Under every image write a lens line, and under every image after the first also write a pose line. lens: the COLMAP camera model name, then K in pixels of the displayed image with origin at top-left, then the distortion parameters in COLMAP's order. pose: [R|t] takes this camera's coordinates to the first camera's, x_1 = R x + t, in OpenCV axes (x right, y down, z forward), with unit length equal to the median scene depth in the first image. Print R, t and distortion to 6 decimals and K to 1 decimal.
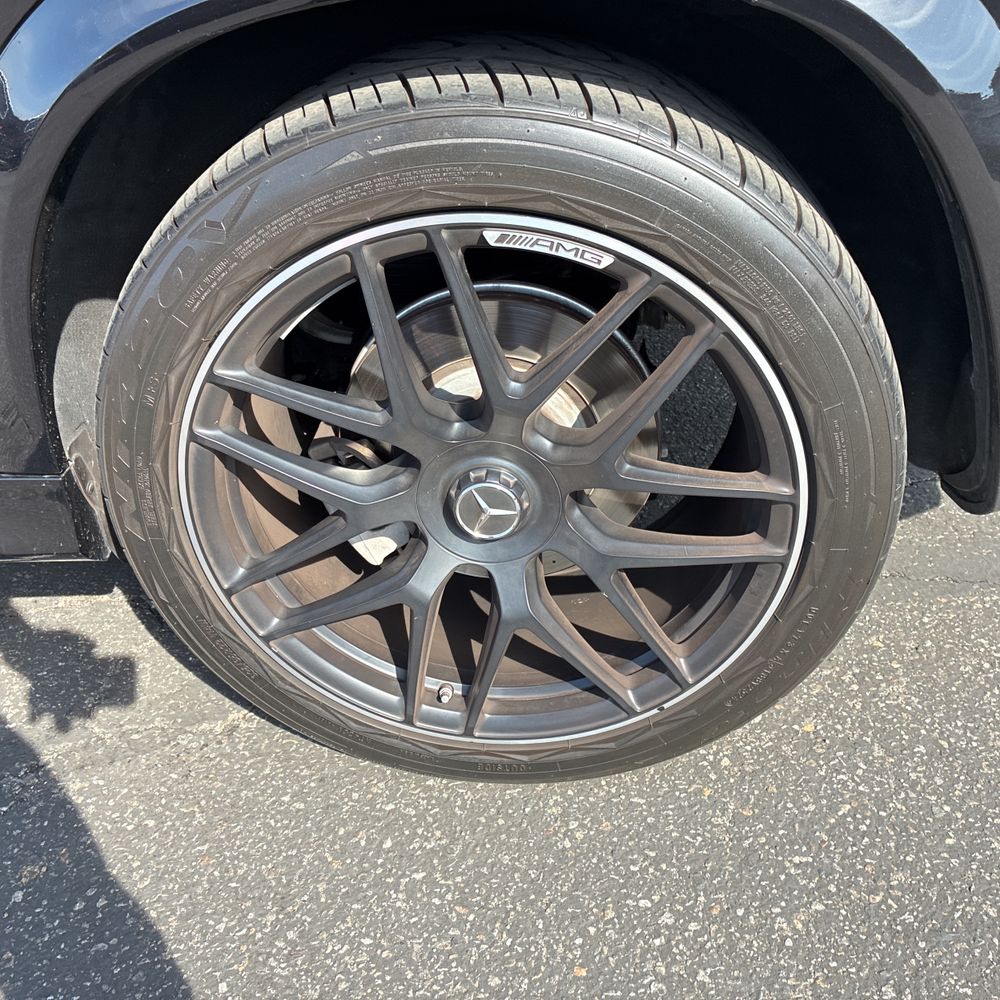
lens RADIAL K [[1009.1, 0, 500.0], [0, 1009.1, 500.0], [0, 0, 1]] dist [0.033982, -0.012137]
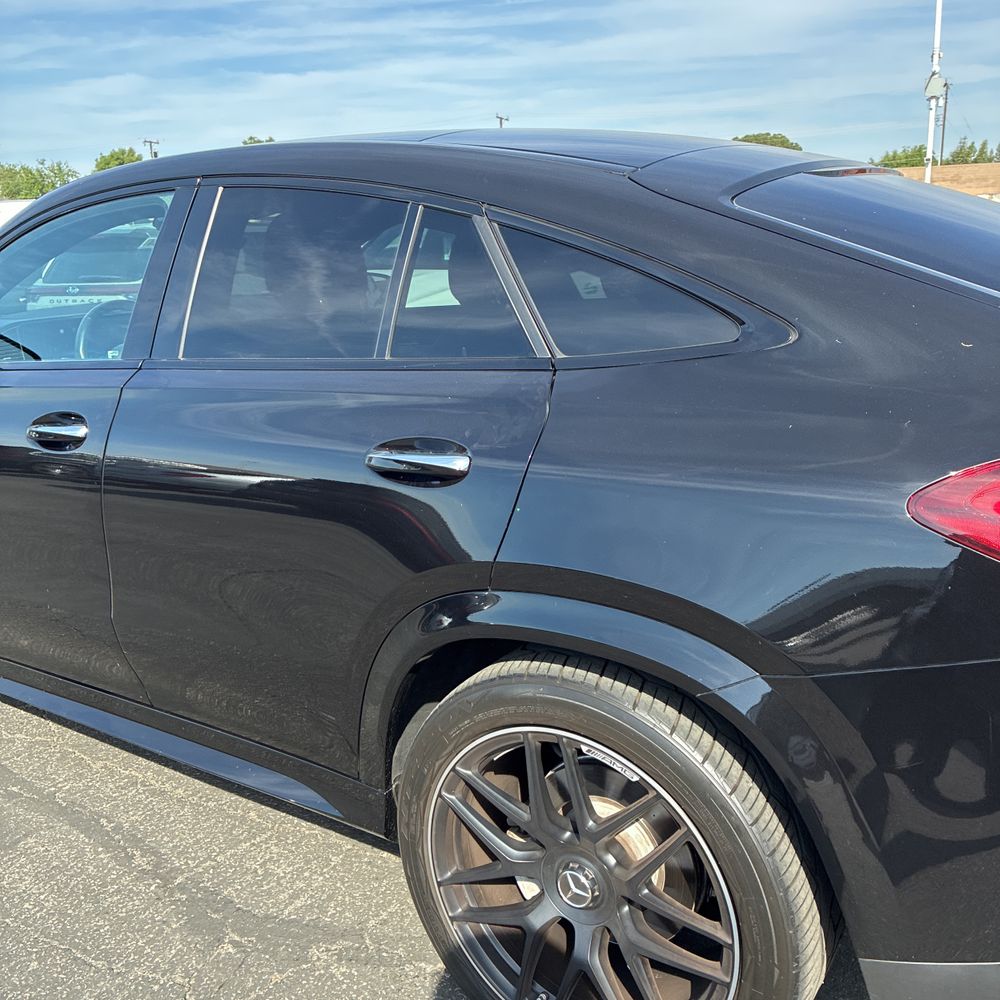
lens RADIAL K [[1009.1, 0, 500.0], [0, 1009.1, 500.0], [0, 0, 1]] dist [0.033982, -0.012137]
pose [[0.874899, 0.182305, -0.448683, 0.540306], [-0.307161, 0.925150, -0.223044, -0.181289], [0.374437, 0.332959, 0.865410, -0.785432]]
